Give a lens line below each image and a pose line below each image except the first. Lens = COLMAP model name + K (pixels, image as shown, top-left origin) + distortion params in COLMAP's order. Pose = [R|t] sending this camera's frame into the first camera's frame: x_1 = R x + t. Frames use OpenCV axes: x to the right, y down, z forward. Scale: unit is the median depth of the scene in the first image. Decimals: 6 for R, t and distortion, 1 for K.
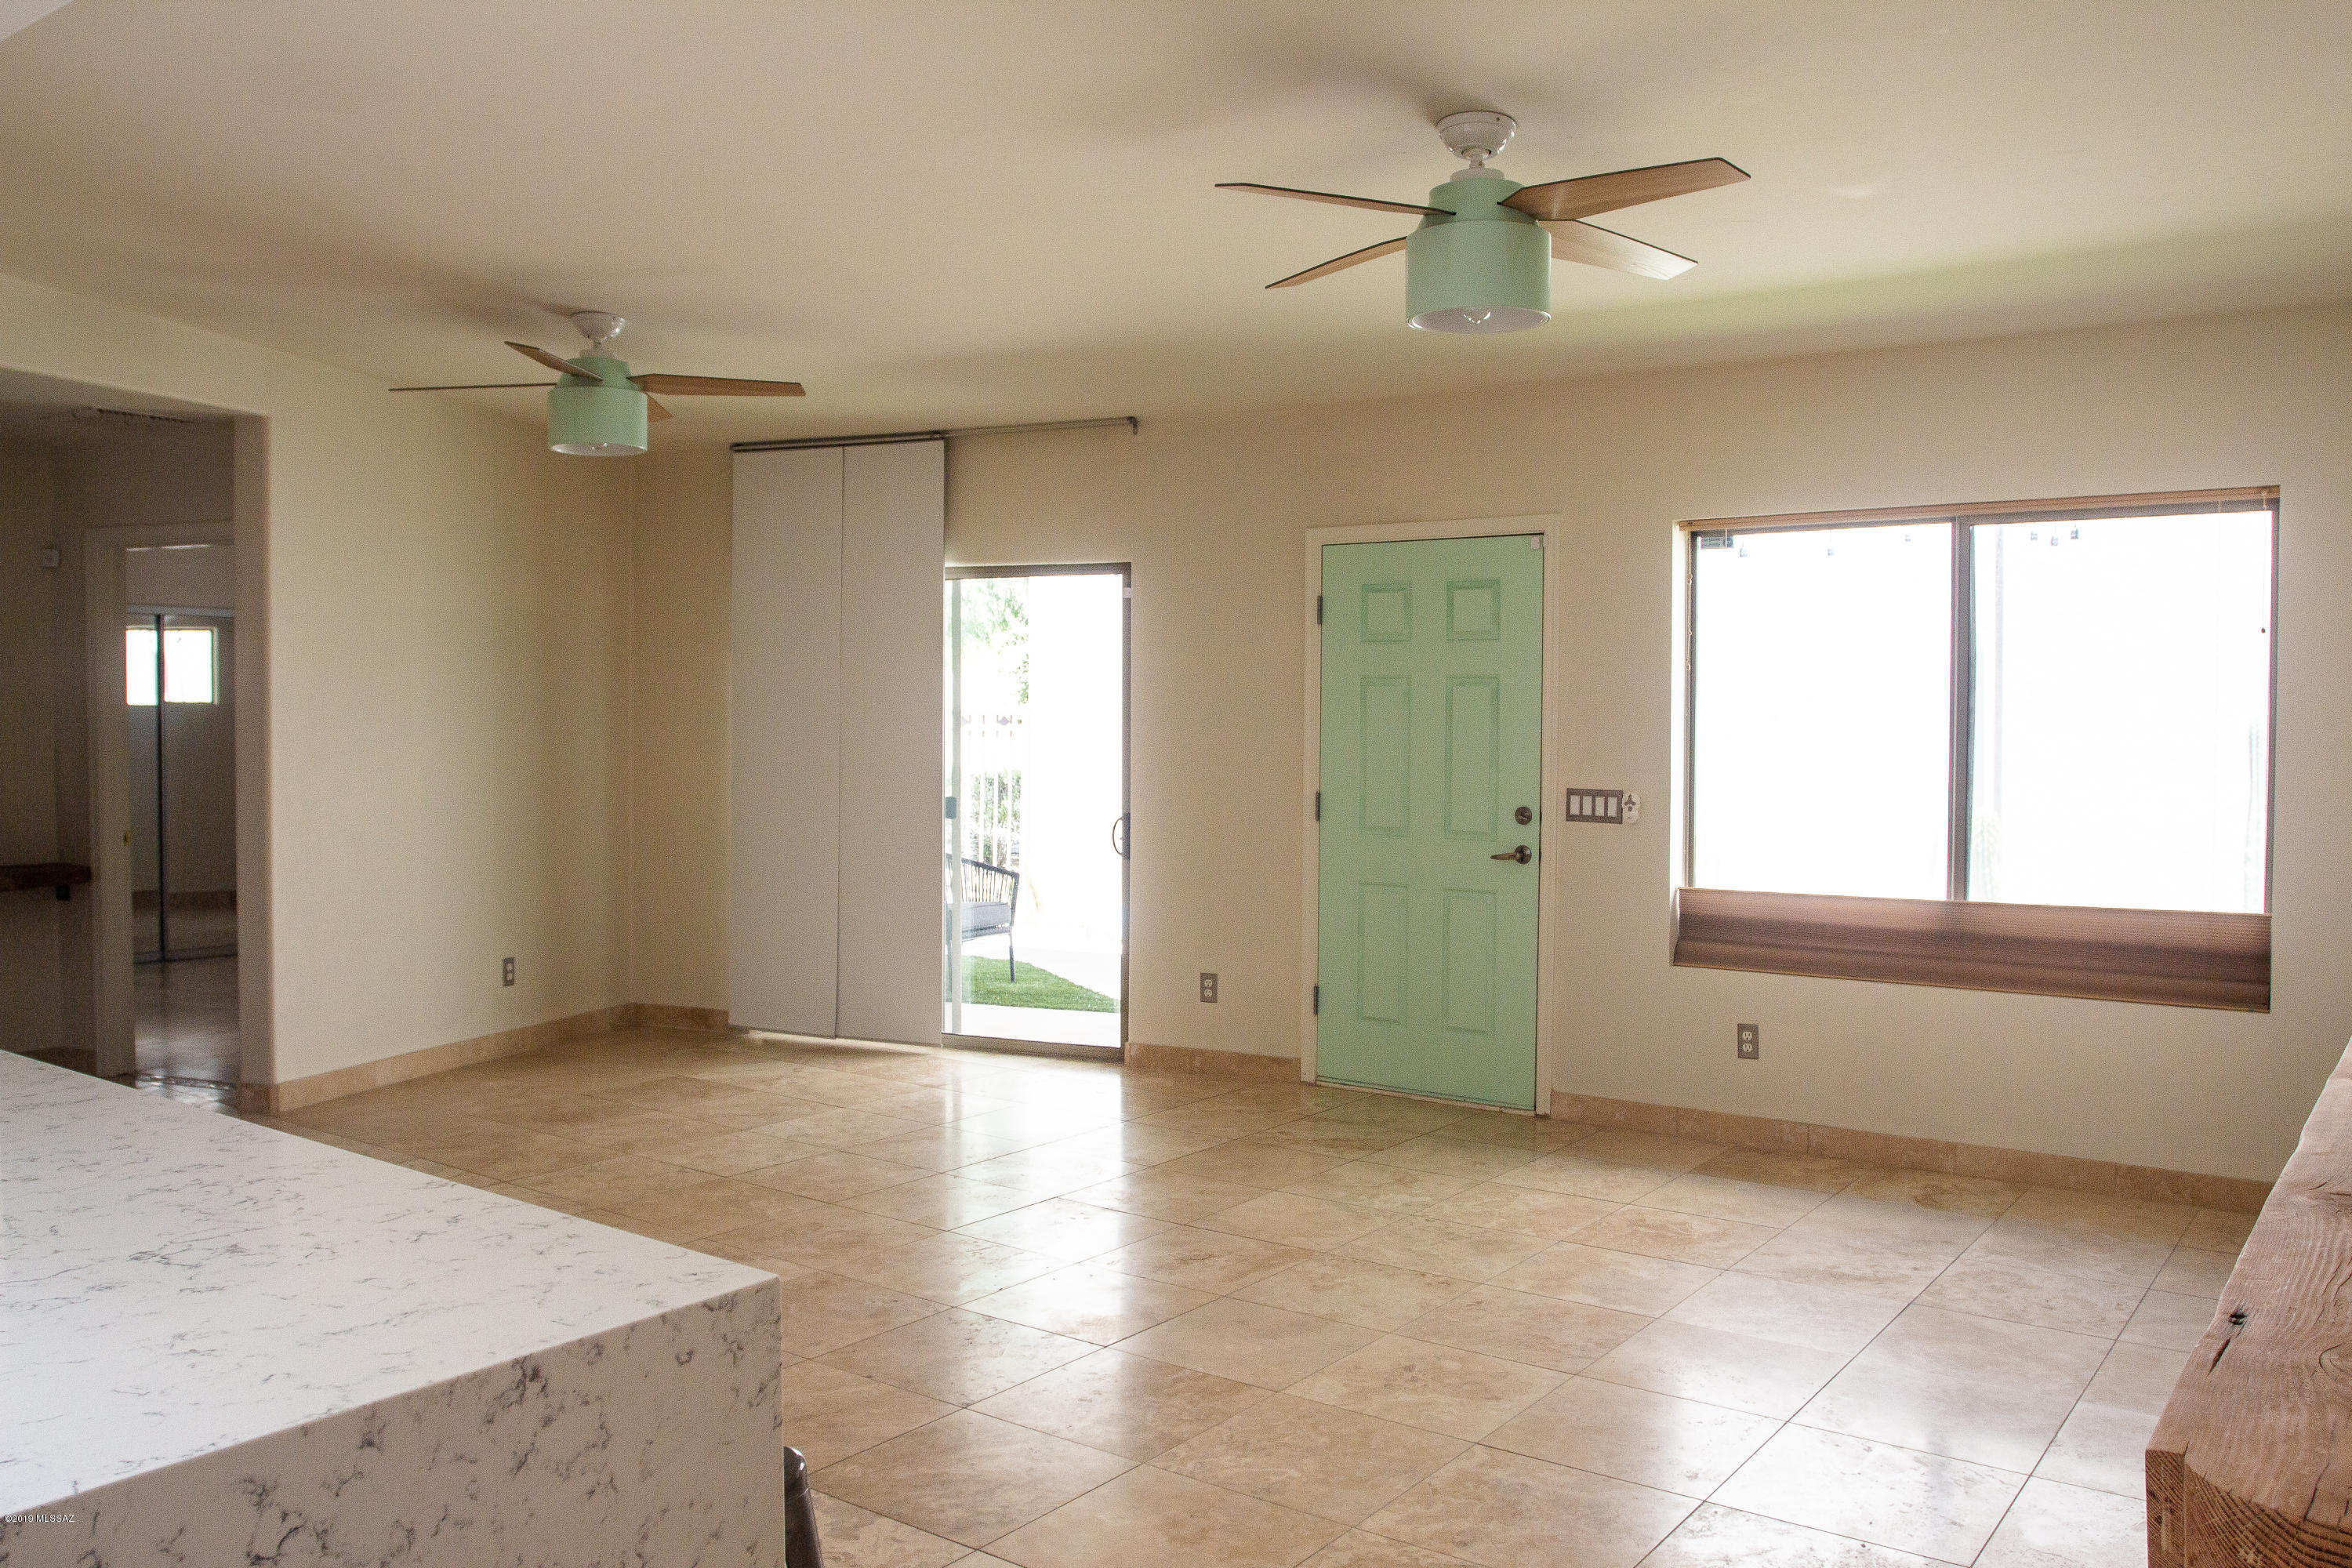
lens RADIAL K [[1886.8, 0, 1176.0], [0, 1886.8, 784.0], [0, 0, 1]] dist [-0.028789, 0.003431]
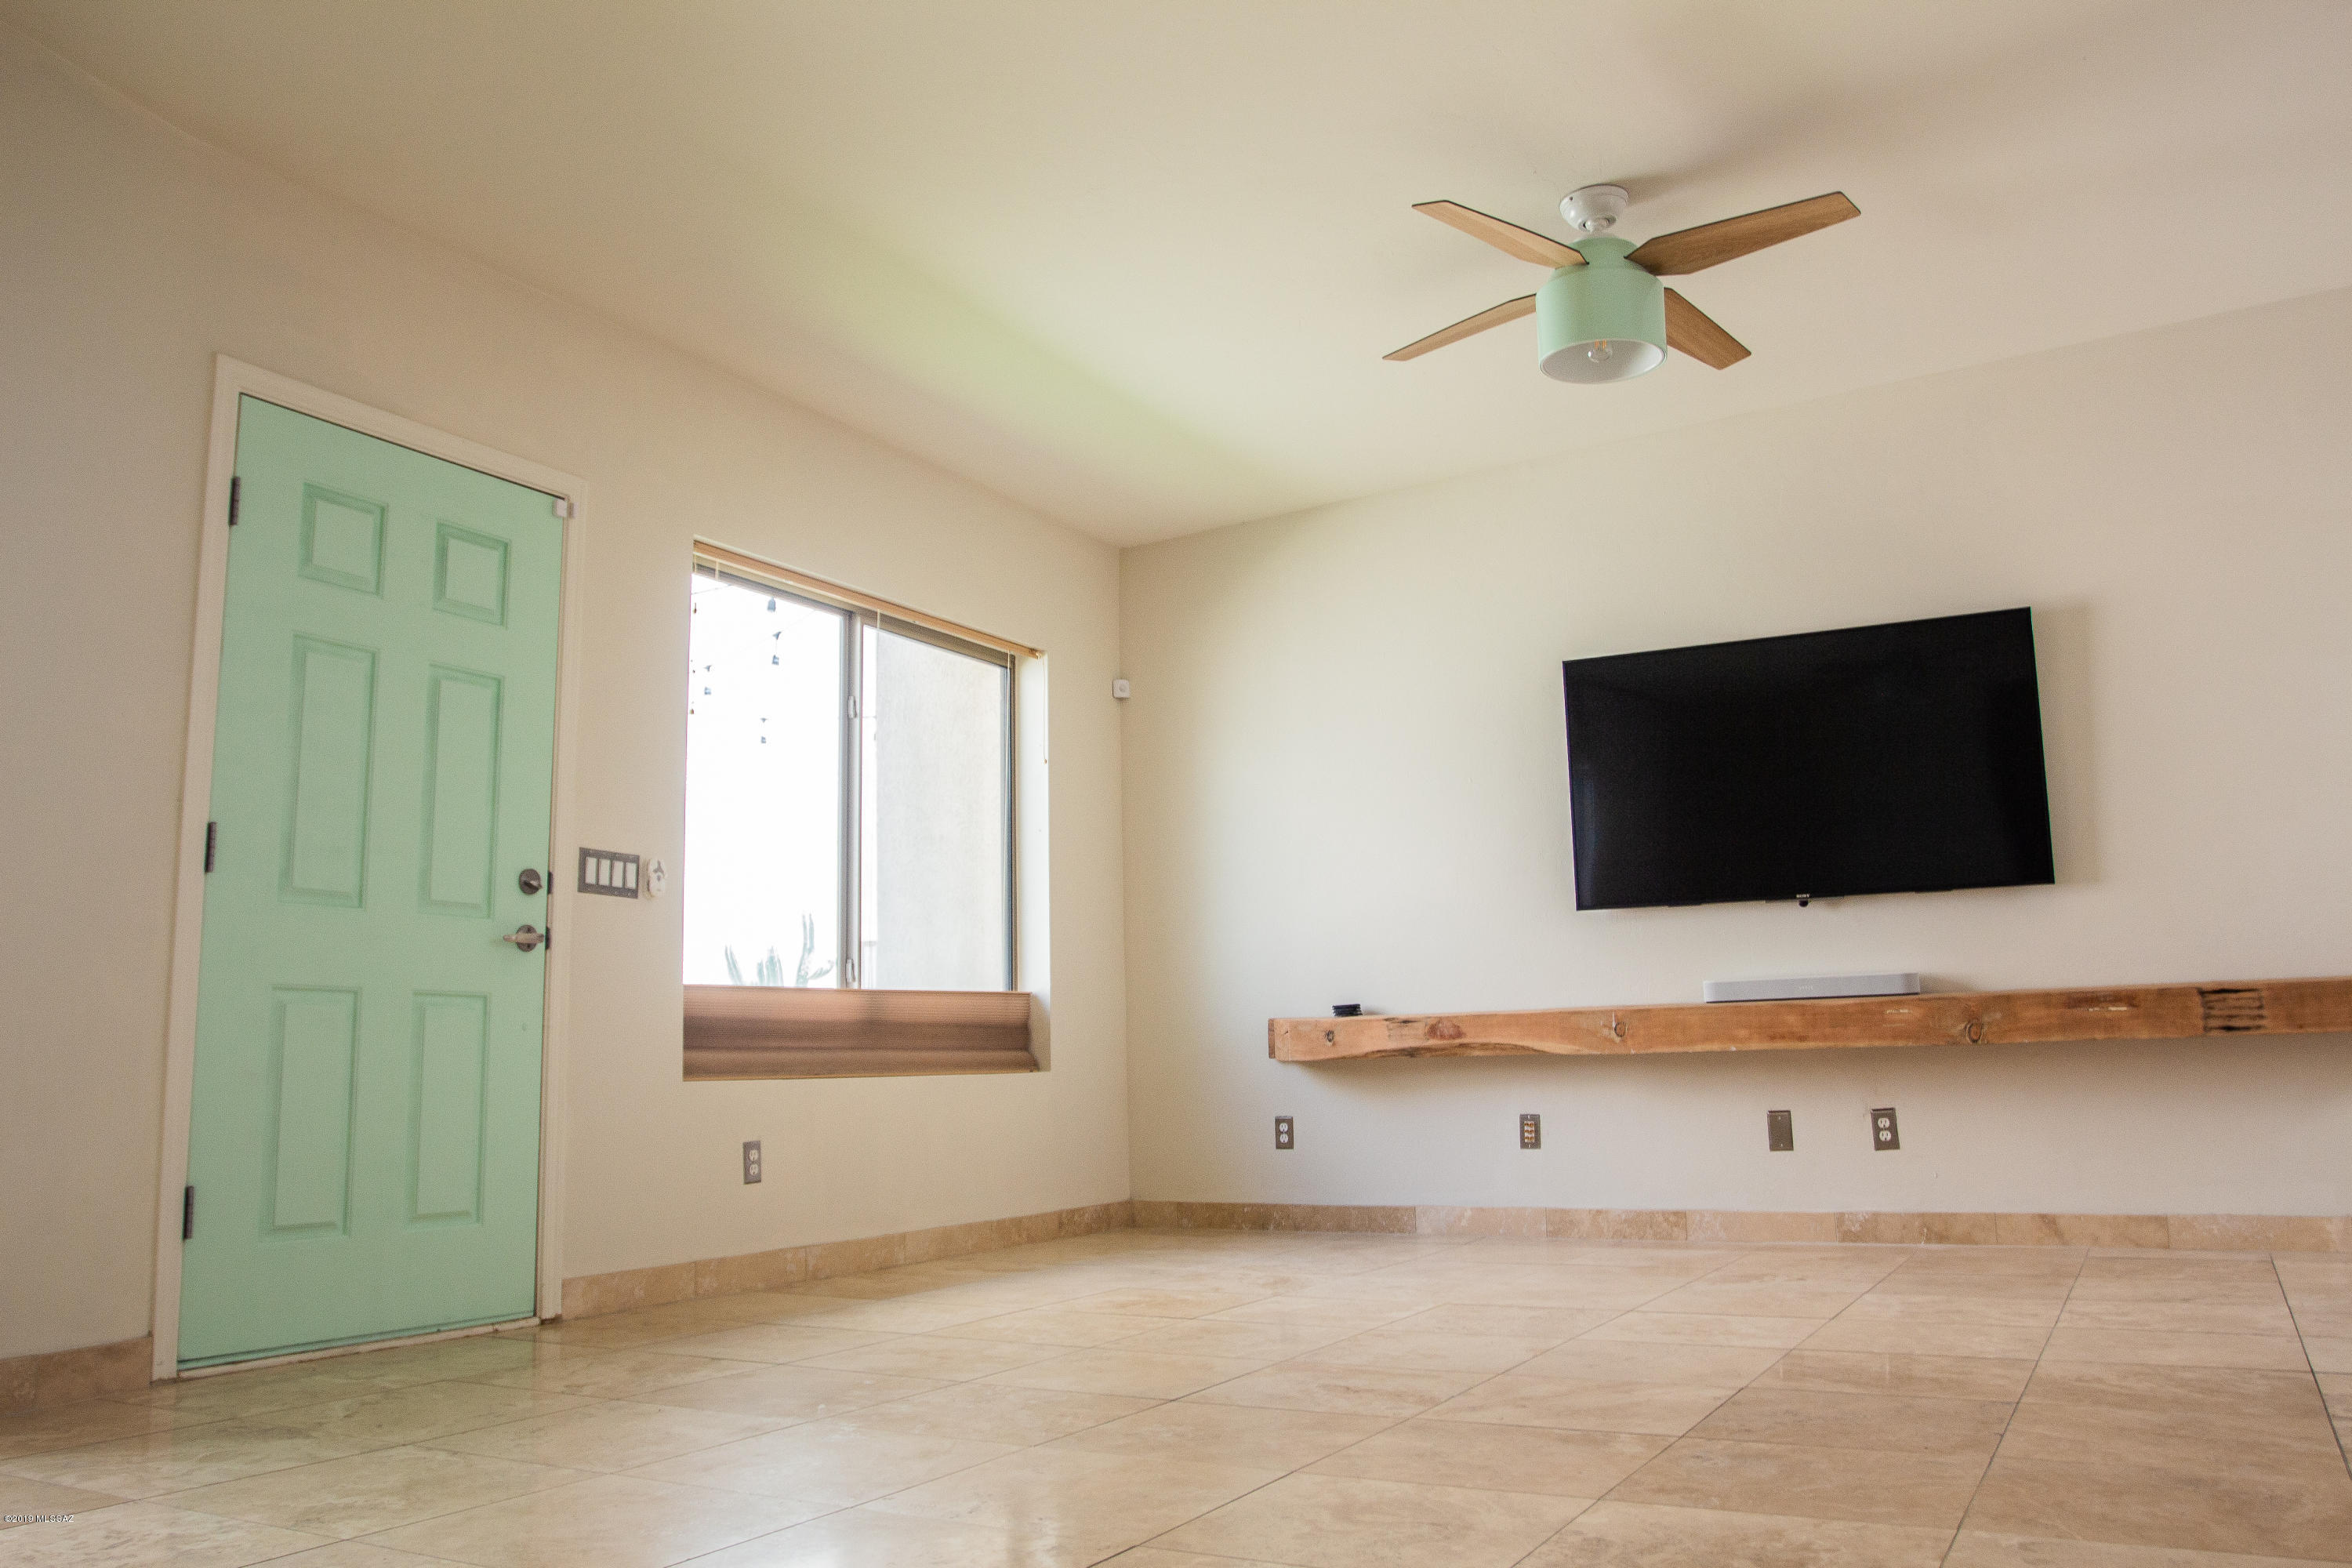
lens RADIAL K [[1886.8, 0, 1176.0], [0, 1886.8, 784.0], [0, 0, 1]] dist [-0.028789, 0.003431]
pose [[-0.114717, 0.141697, 0.983240, -0.537614], [0.051637, 0.989287, -0.136544, 0.089303], [-0.992055, 0.035107, -0.120805, 0.859929]]
